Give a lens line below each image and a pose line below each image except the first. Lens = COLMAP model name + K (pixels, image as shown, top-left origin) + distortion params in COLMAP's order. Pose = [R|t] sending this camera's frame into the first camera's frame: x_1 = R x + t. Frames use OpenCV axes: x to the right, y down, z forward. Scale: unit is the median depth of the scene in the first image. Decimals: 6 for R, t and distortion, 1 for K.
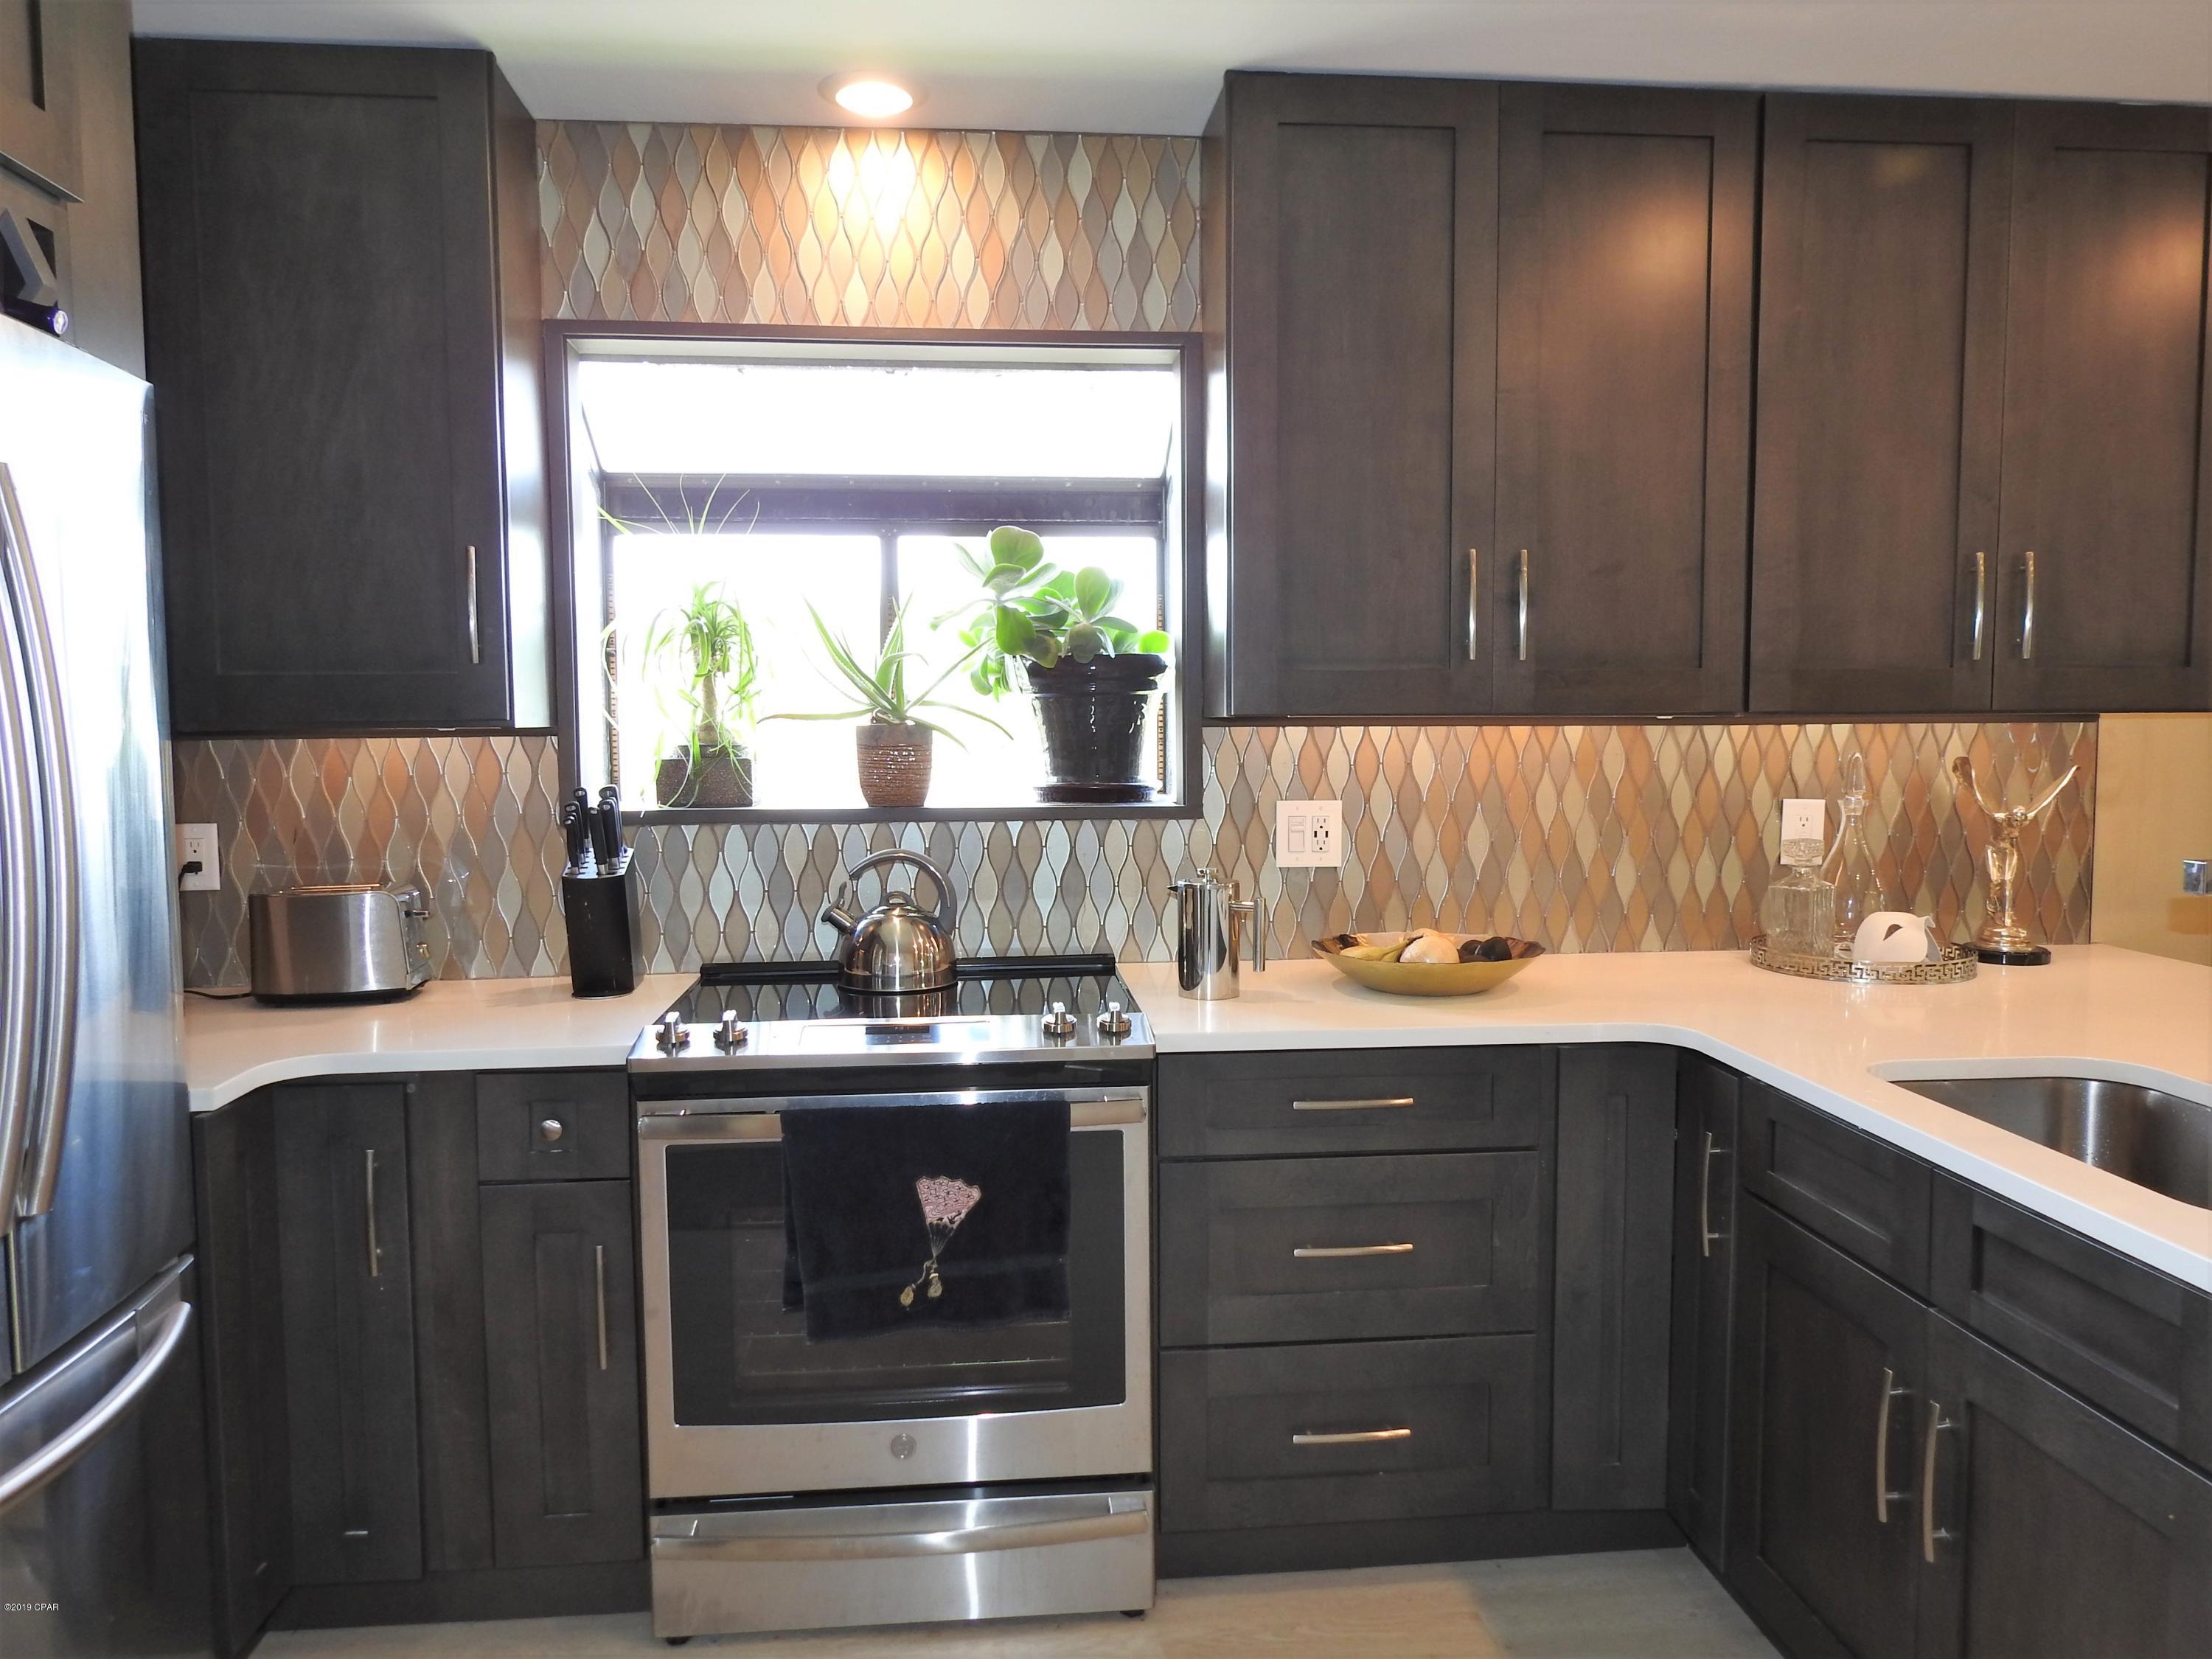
lens RADIAL K [[1595.2, 0, 1106.0], [0, 1595.2, 829.5], [0, 0, 1]] dist [0.007396, -0.002159]
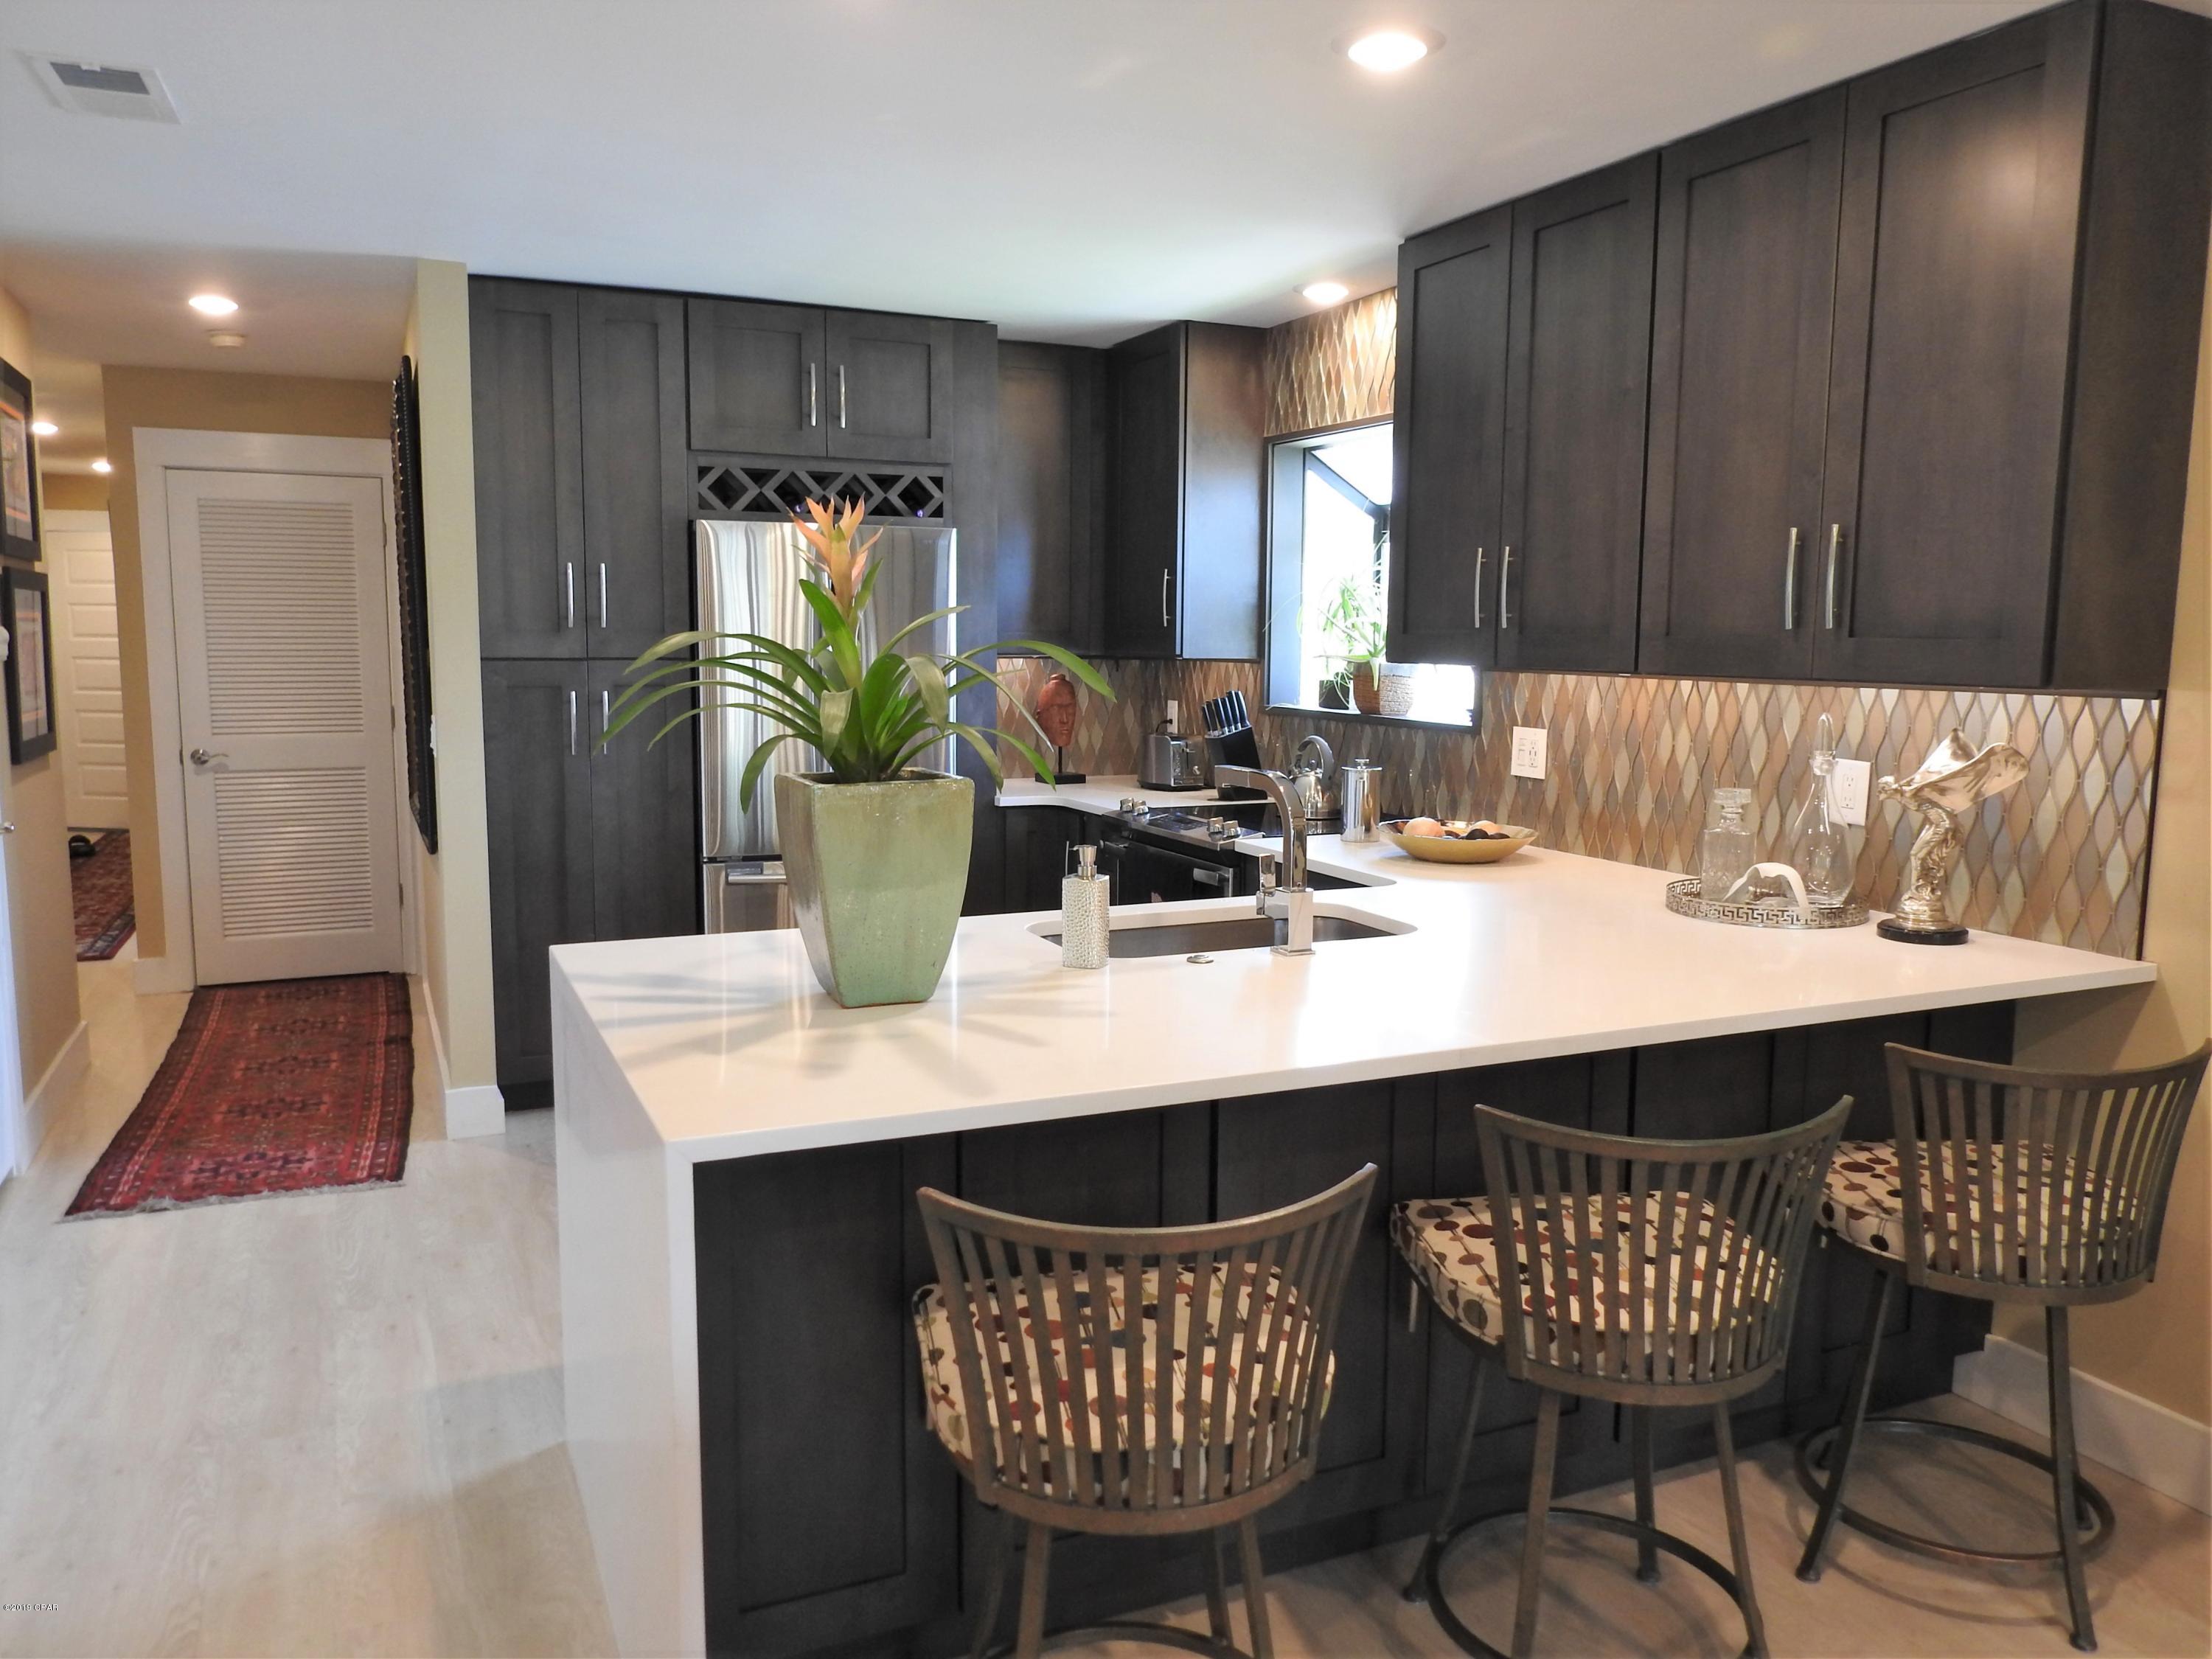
lens RADIAL K [[1626.0, 0, 1106.0], [0, 1626.0, 829.5], [0, 0, 1]] dist [0.001892, -0.000746]
pose [[0.329508, 0.122856, -0.936125, 1.345839], [-0.080989, 0.991521, 0.101619, -0.044766], [0.940673, 0.042332, 0.336664, 0.204664]]
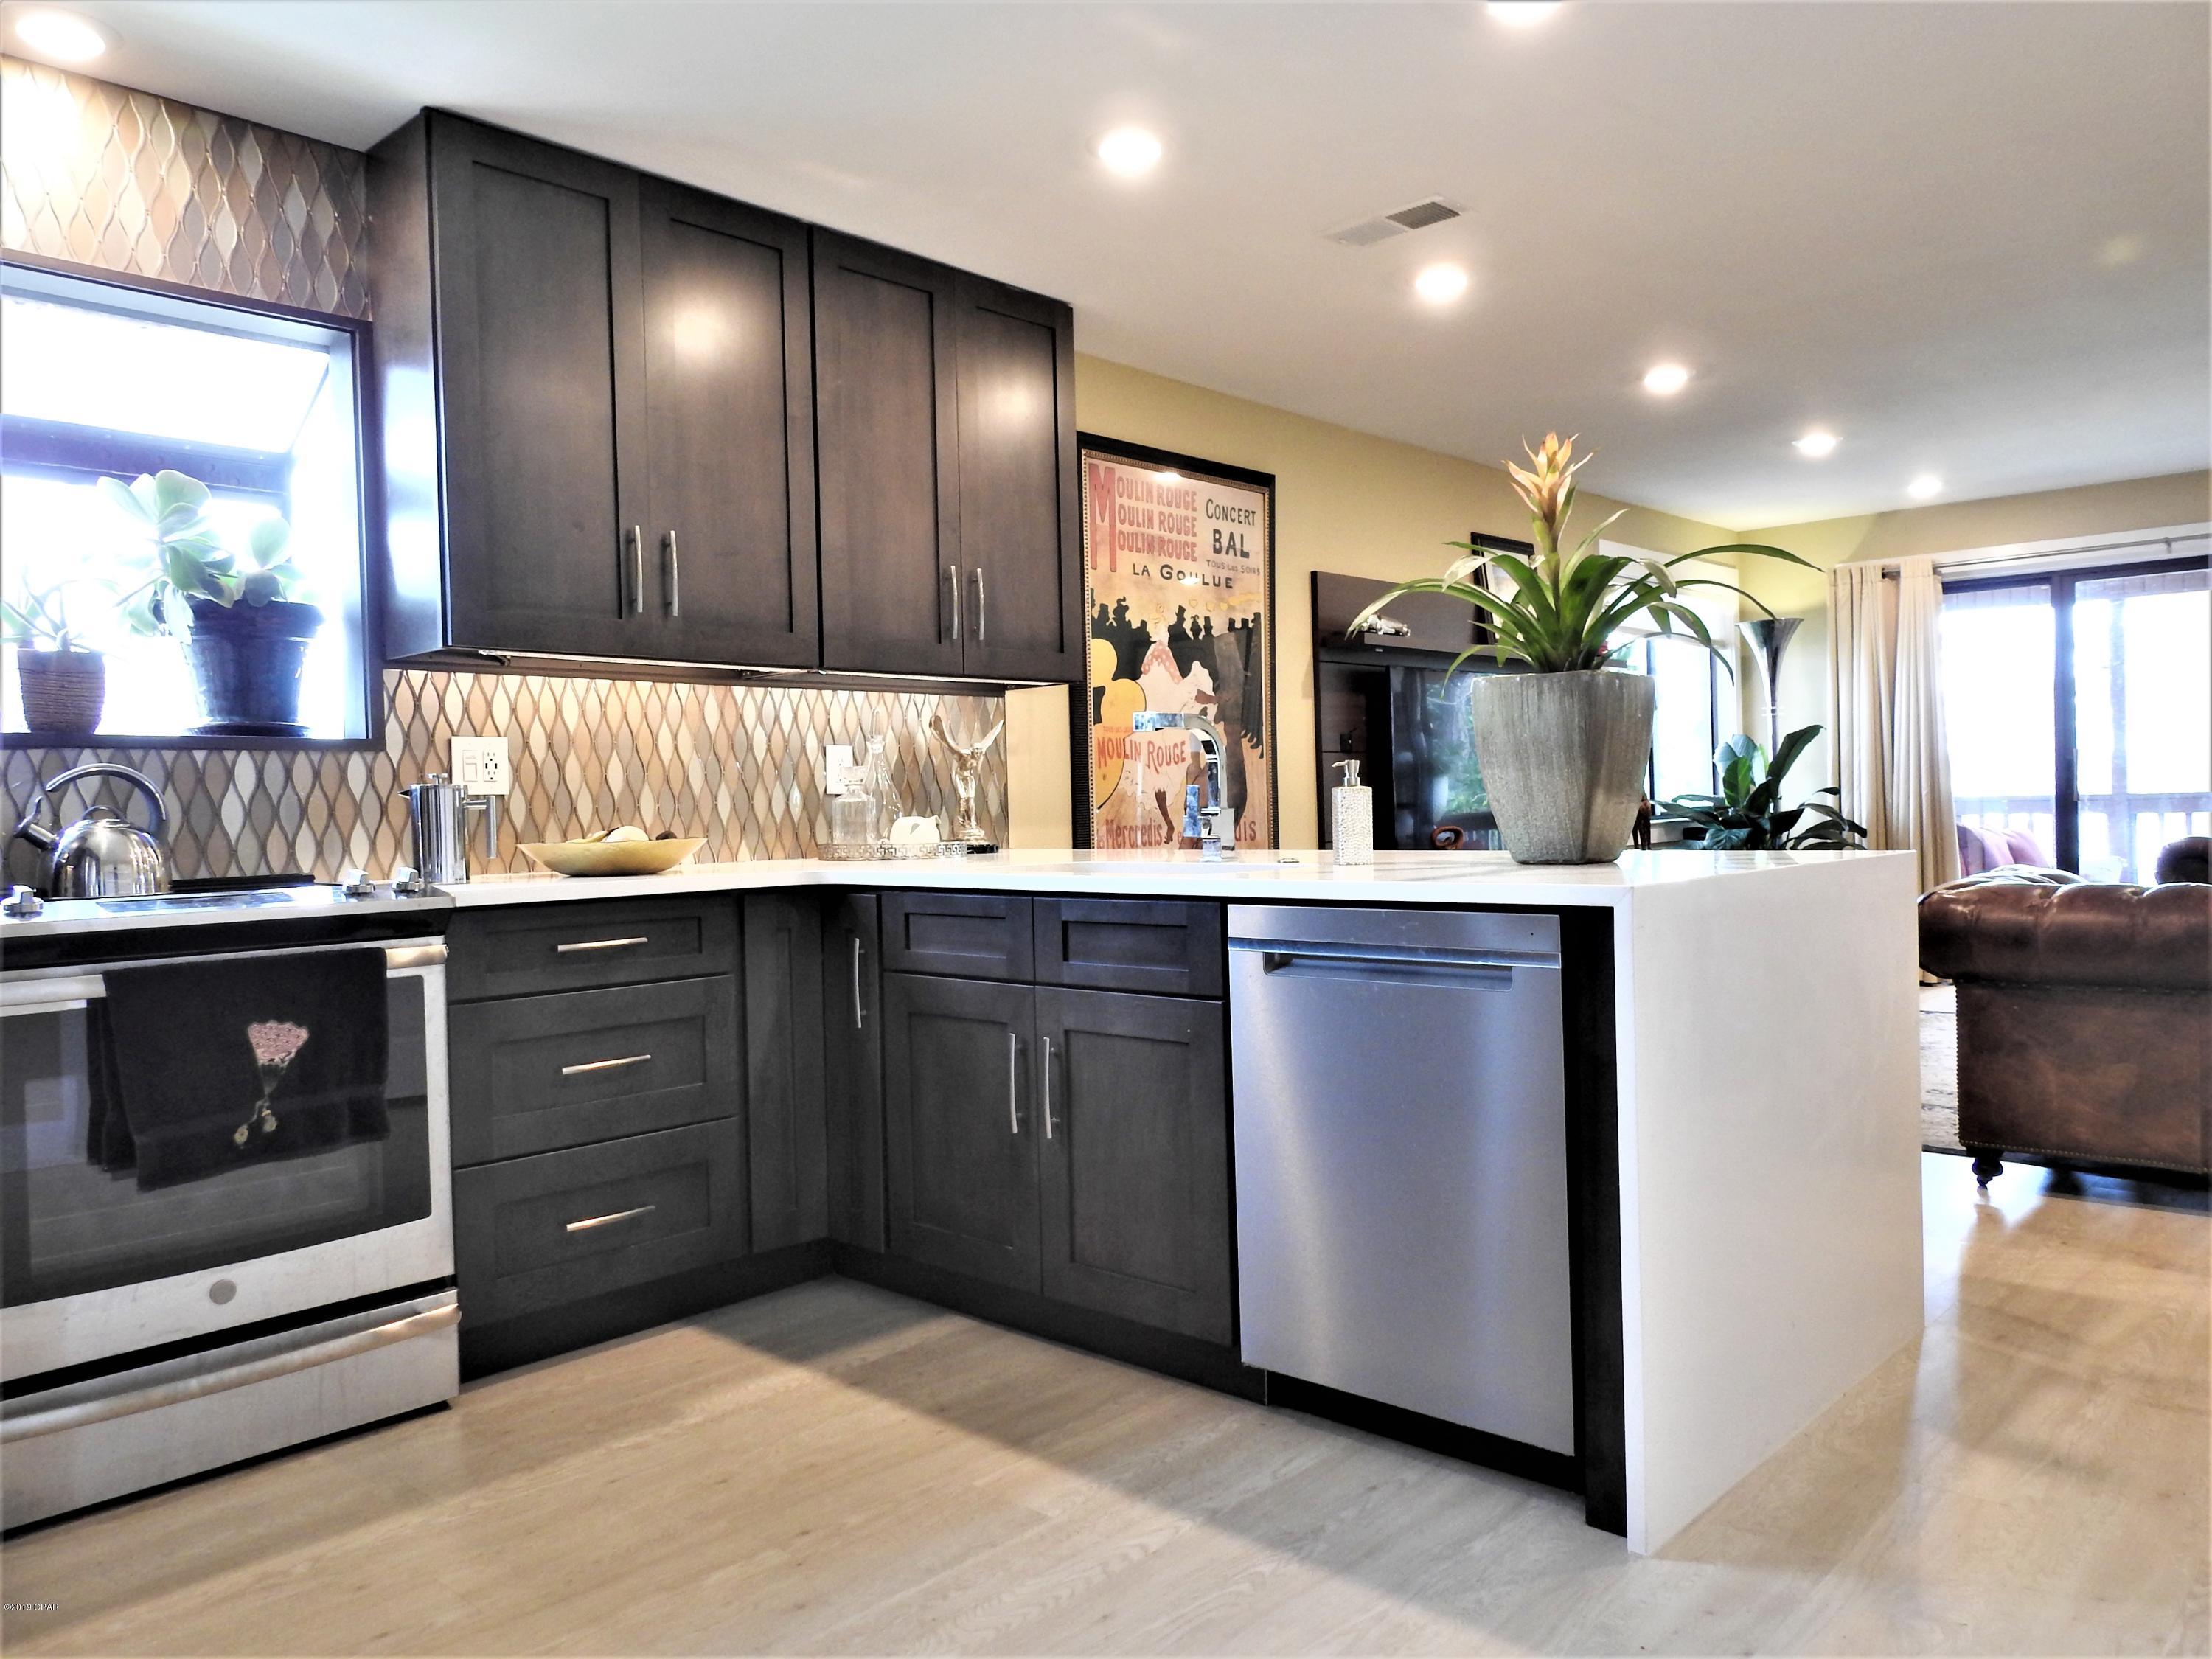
lens RADIAL K [[1595.2, 0, 1106.0], [0, 1595.2, 829.5], [0, 0, 1]] dist [0.007396, -0.002159]
pose [[0.747987, -0.022795, 0.663322, -0.311564], [0.071069, 0.996415, -0.045898, 0.138173], [-0.659898, 0.081473, 0.746925, -0.165947]]
